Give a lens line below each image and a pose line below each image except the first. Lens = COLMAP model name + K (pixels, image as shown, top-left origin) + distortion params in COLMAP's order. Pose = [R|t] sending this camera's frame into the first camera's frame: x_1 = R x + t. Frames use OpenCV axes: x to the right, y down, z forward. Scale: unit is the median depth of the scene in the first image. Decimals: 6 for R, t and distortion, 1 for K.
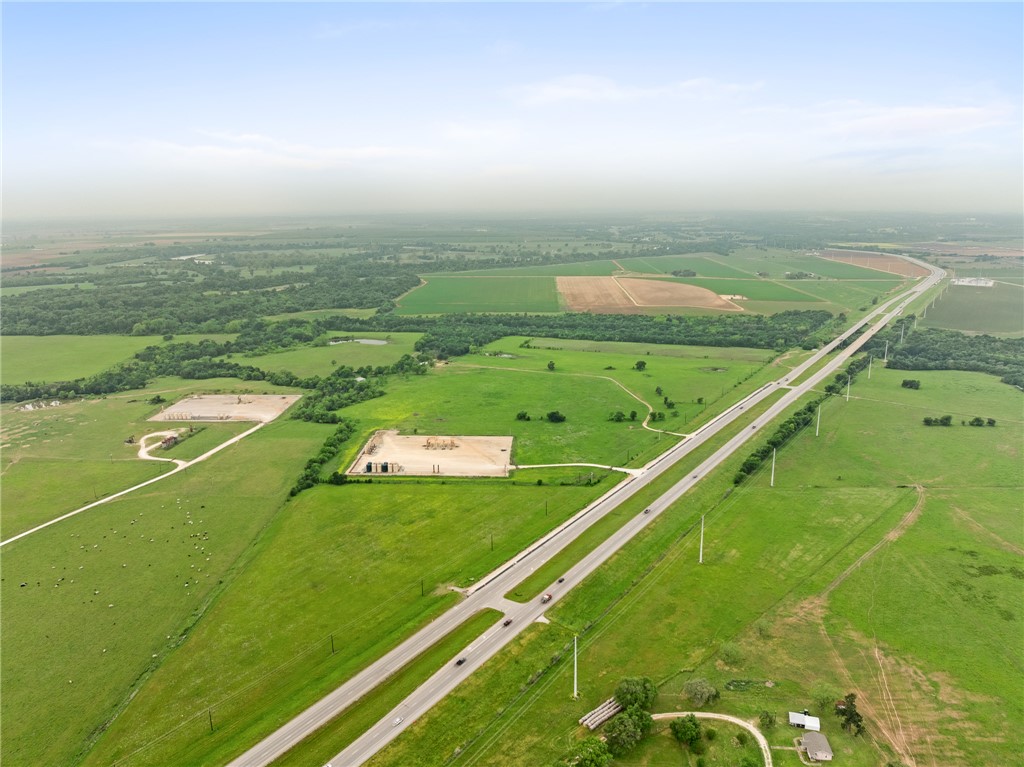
lens RADIAL K [[710.7, 0, 512.0], [0, 710.7, 383.5], [0, 0, 1]] dist [-0.040949, -0.000299]
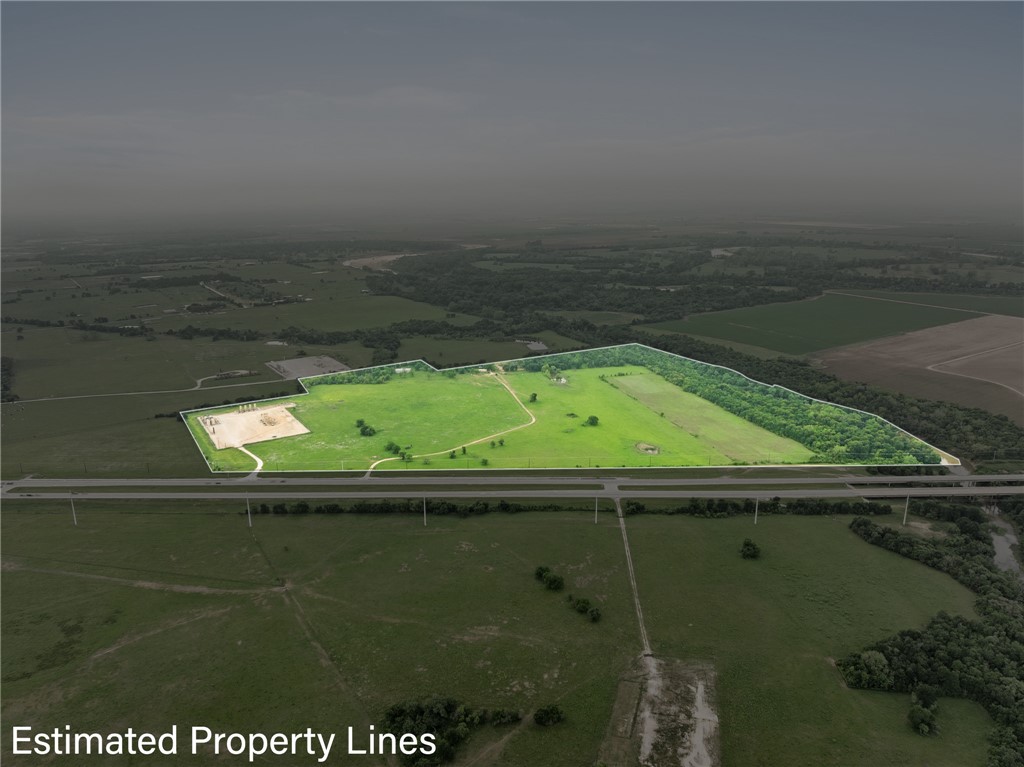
lens RADIAL K [[712.8, 0, 512.0], [0, 712.8, 383.5], [0, 0, 1]] dist [-0.021641, 0.000308]
pose [[0.563774, 0.213901, -0.797750, 1.166409], [-0.192627, 0.973298, 0.124840, -0.228639], [0.803152, 0.083286, 0.589923, 0.552606]]
